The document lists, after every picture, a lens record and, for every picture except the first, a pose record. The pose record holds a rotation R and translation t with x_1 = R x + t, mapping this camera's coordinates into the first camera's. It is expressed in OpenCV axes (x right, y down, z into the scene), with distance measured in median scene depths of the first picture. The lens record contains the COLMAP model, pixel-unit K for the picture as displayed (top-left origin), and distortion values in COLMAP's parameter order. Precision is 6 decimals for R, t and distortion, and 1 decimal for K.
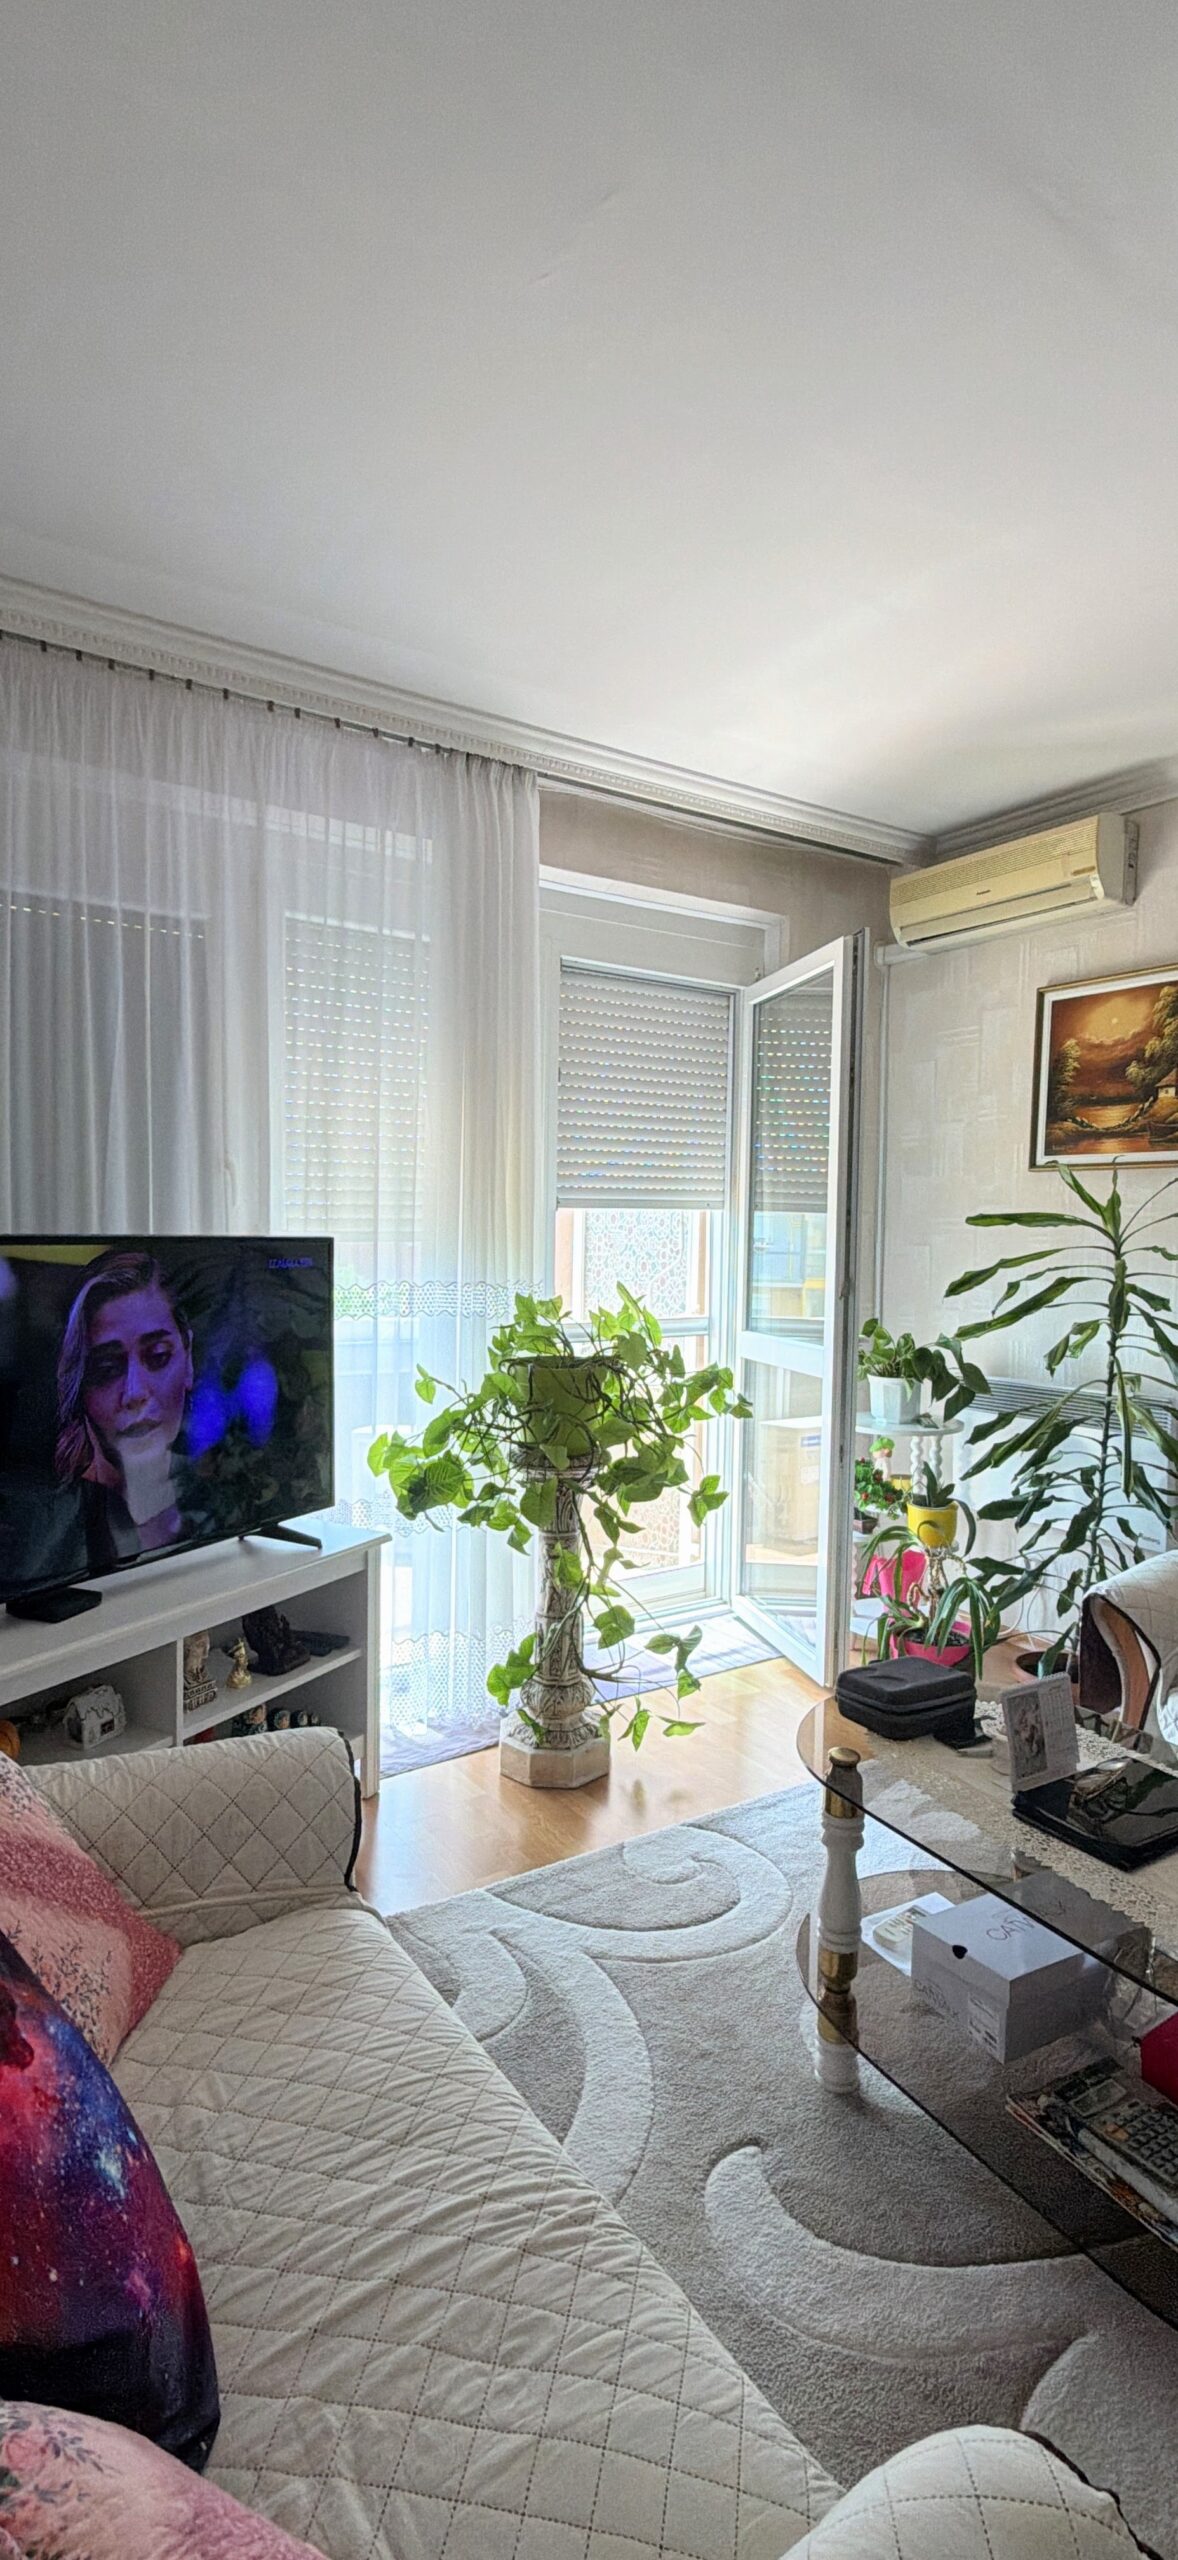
lens RADIAL K [[1163.0, 0, 590.2], [0, 1163.0, 1286.2], [0, 0, 1]] dist [0.000271, -0.000019]
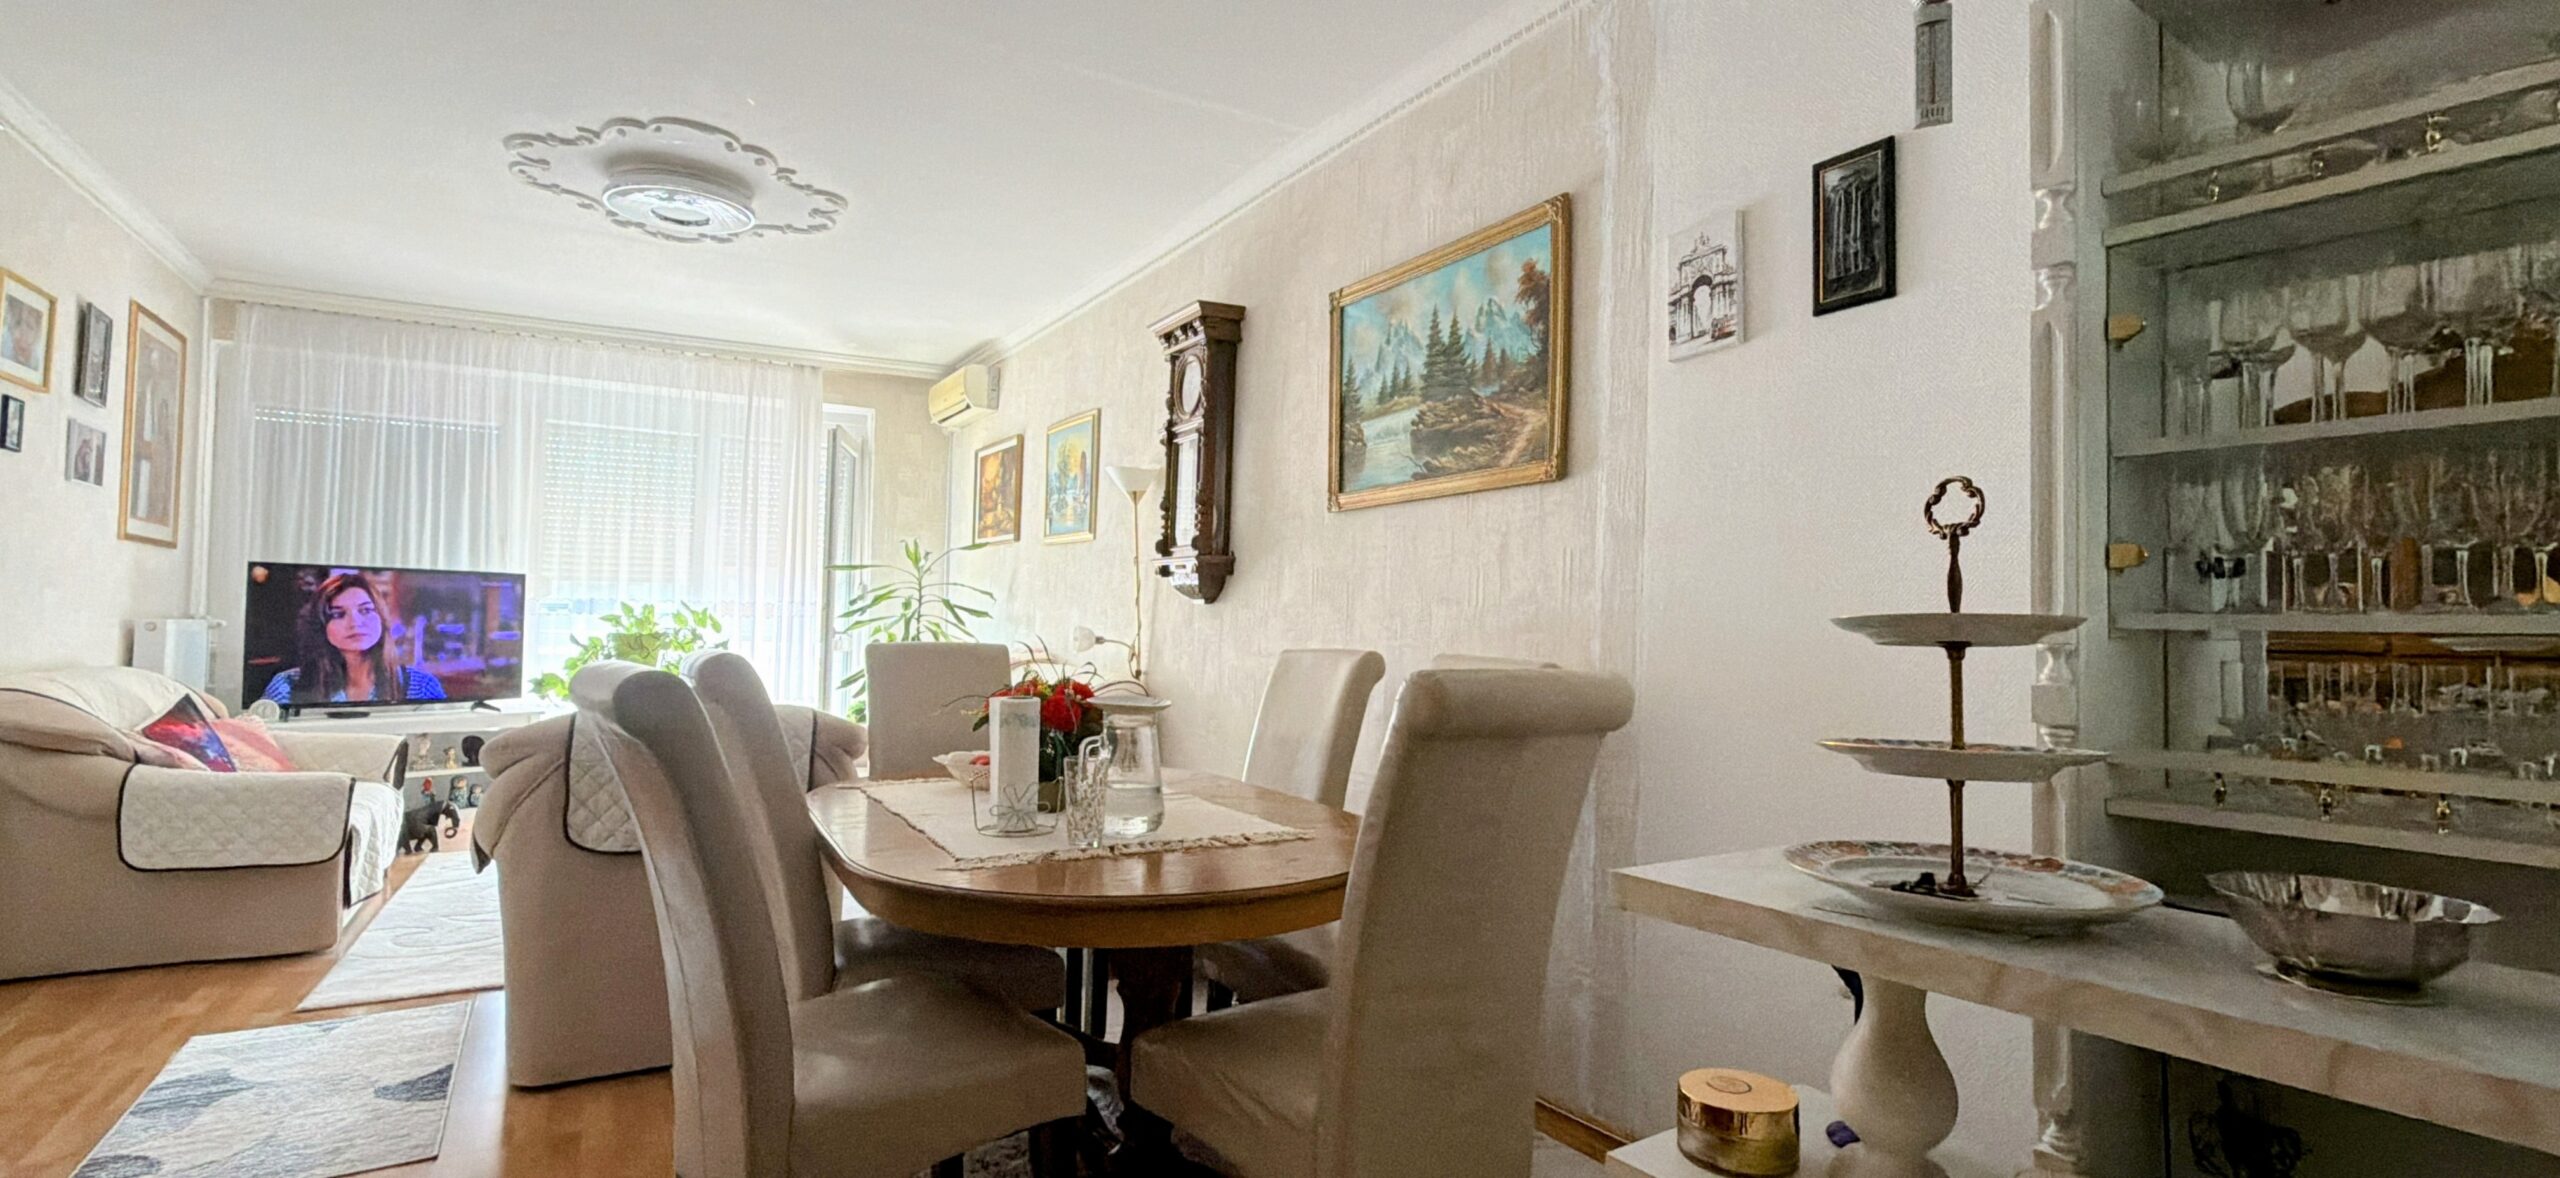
lens RADIAL K [[1163.0, 0, 1280.8], [0, 1163.0, 592.2], [0, 0, 1]] dist [0.000271, -0.000019]
pose [[0.998596, 0.003955, -0.052824, 1.099265], [-0.008000, 0.997031, -0.076586, 0.124736], [0.052365, 0.076901, 0.995663, -0.920985]]
